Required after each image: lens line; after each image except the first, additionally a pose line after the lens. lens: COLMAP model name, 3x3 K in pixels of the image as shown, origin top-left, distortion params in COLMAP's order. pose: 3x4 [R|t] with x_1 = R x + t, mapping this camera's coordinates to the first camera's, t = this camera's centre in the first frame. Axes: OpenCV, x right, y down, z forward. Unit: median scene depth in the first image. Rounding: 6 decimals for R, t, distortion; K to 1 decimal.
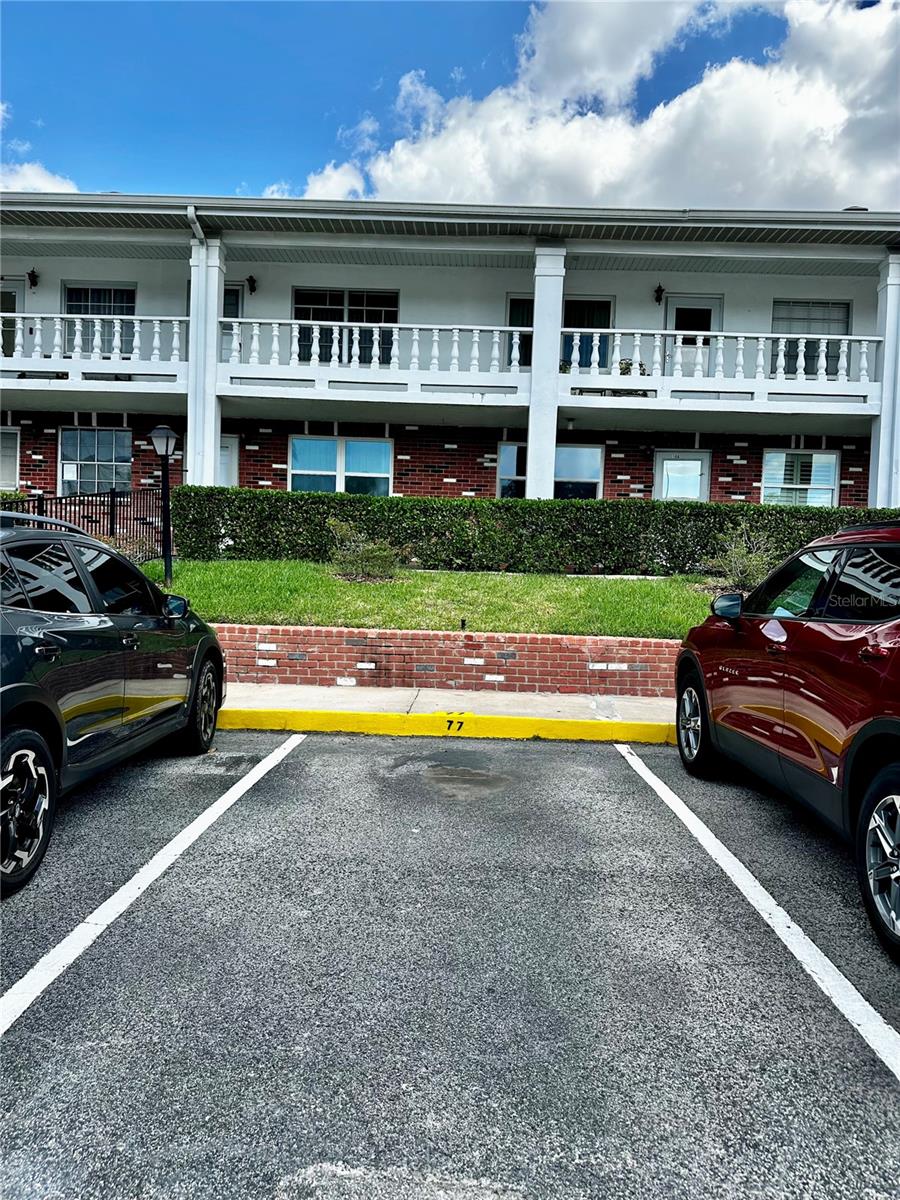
lens RADIAL K [[756.2, 0, 450.0], [0, 756.2, 600.0], [0, 0, 1]] dist [0.130733, -0.174953]
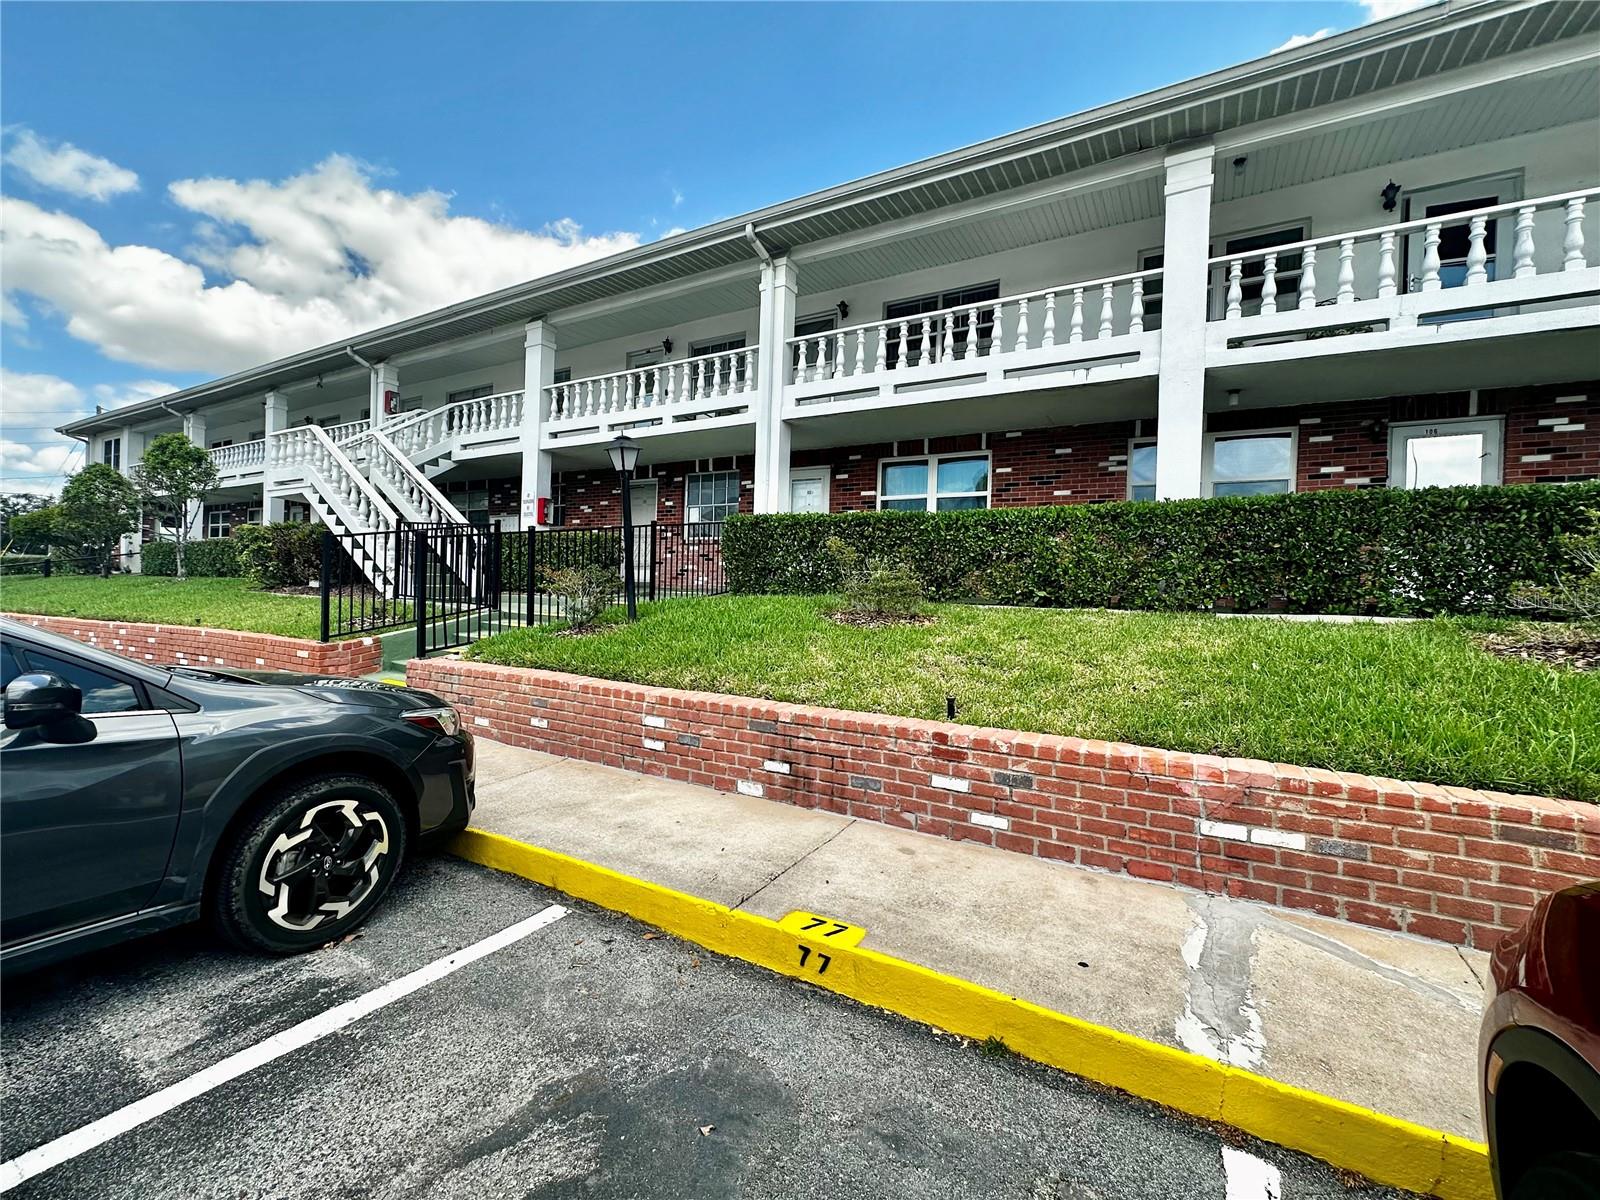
lens RADIAL K [[660.1, 0, 800.0], [0, 660.1, 600.0], [0, 0, 1]] dist [-0.001279, 0.000313]
pose [[0.889684, -0.002648, -0.456569, 0.092795], [-0.016551, 0.999139, -0.038048, -0.017202], [0.456276, 0.041407, 0.888874, 0.333386]]
